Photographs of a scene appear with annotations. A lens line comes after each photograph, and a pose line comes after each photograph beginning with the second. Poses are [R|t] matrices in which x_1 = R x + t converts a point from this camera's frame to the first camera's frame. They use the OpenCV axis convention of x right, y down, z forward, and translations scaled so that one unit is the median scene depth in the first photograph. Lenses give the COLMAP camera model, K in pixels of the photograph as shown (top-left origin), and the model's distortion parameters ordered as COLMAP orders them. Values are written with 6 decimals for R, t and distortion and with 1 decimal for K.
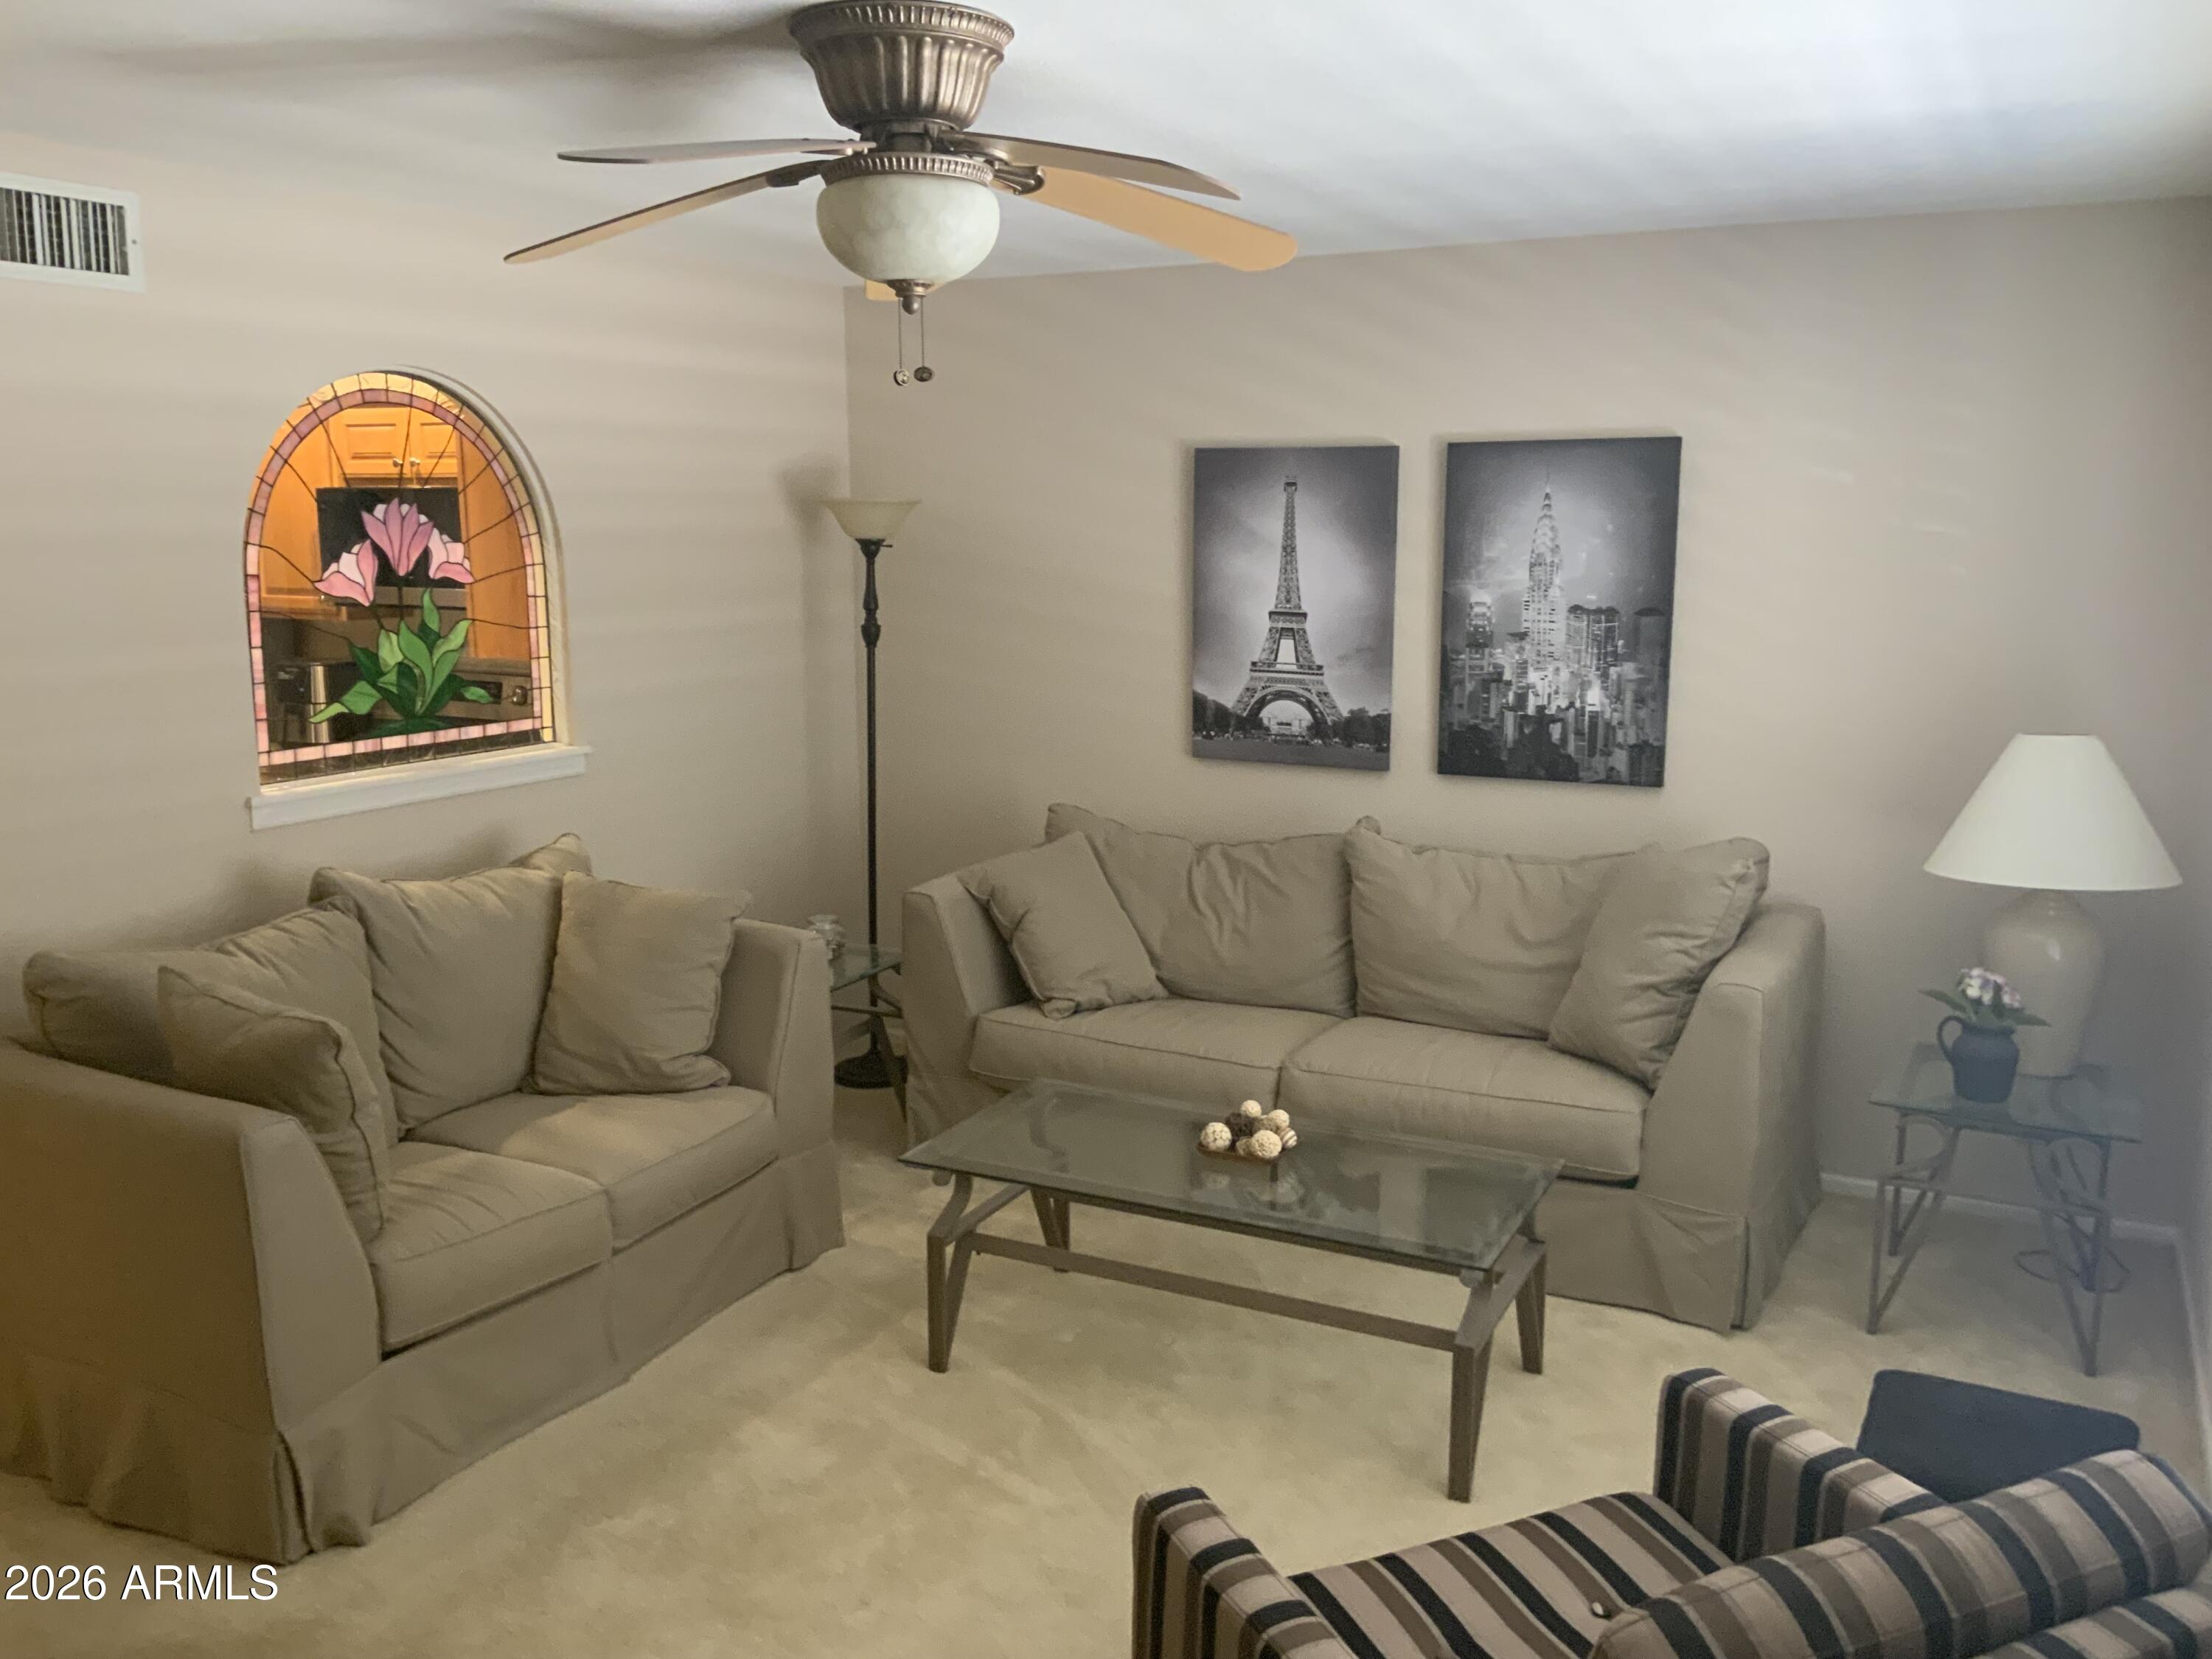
lens RADIAL K [[1832.5, 0, 1106.3], [0, 1832.5, 823.9], [0, 0, 1]] dist [-0.069163, -0.028891]
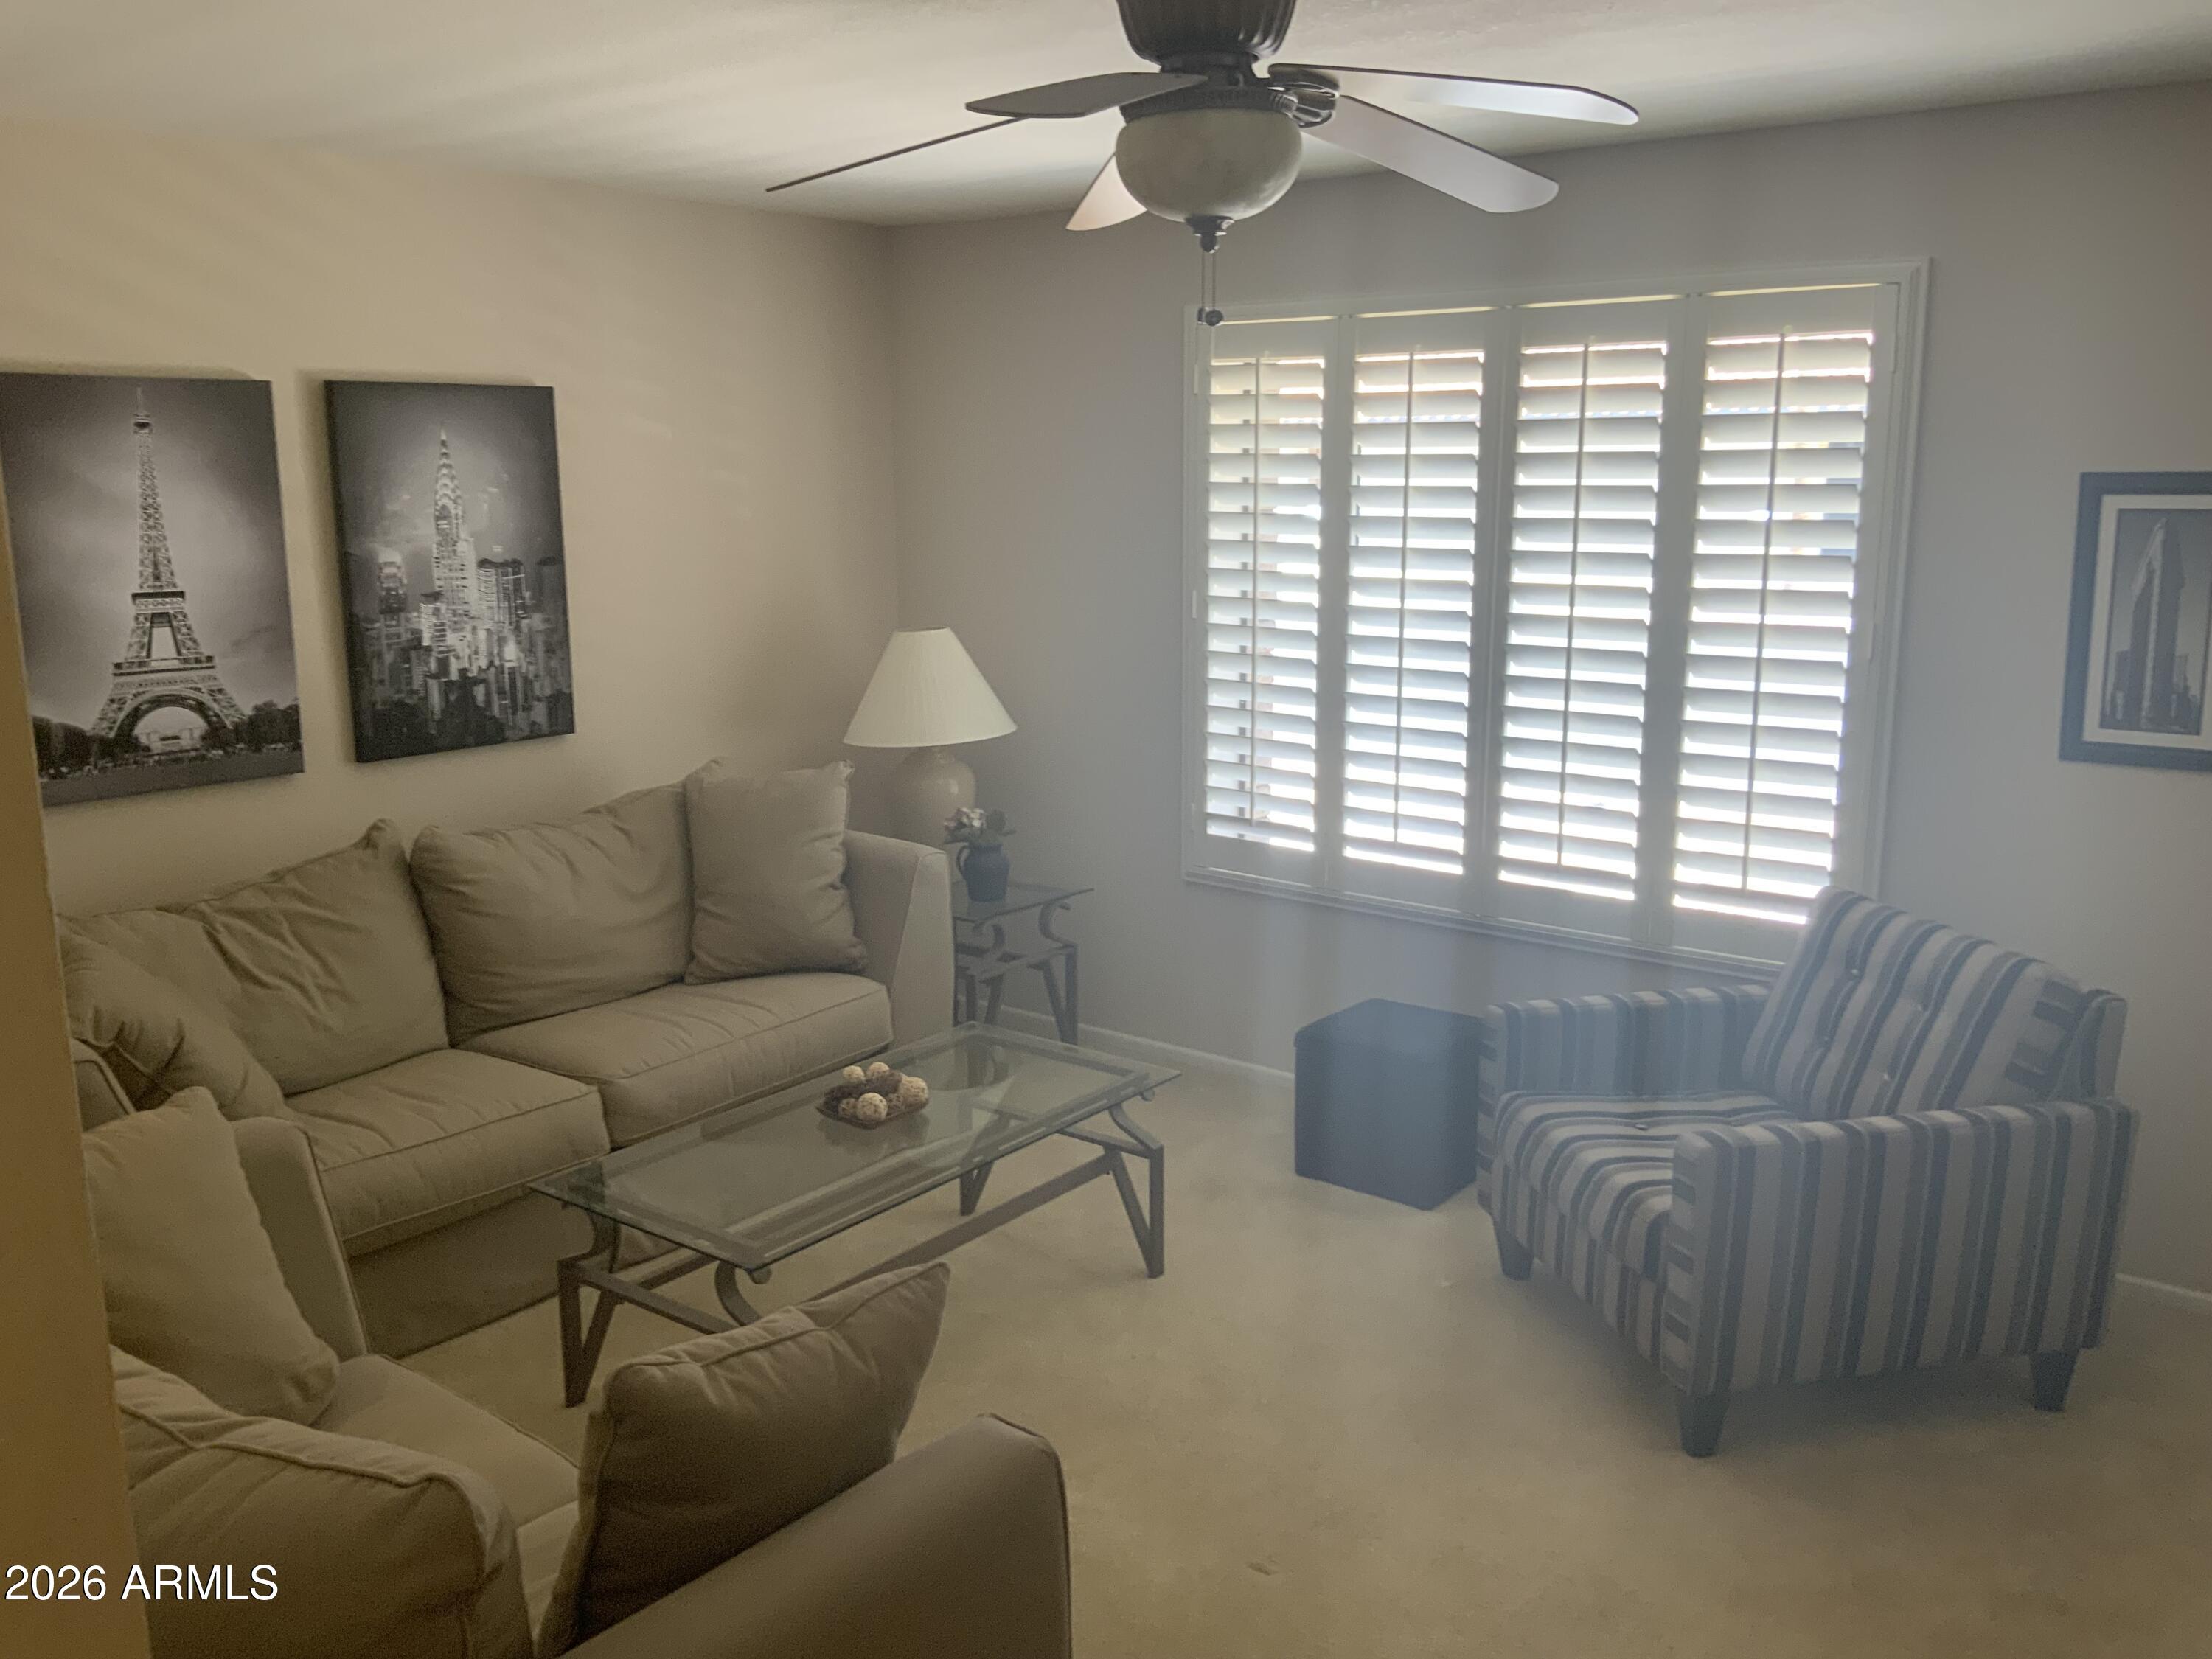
lens RADIAL K [[1832.5, 0, 1108.9], [0, 1832.5, 839.7], [0, 0, 1]] dist [-0.069163, -0.028891]
pose [[0.135320, -0.179856, 0.974341, -0.633607], [0.172653, 0.972621, 0.155559, -0.066670], [-0.975643, 0.147172, 0.162668, 0.535996]]
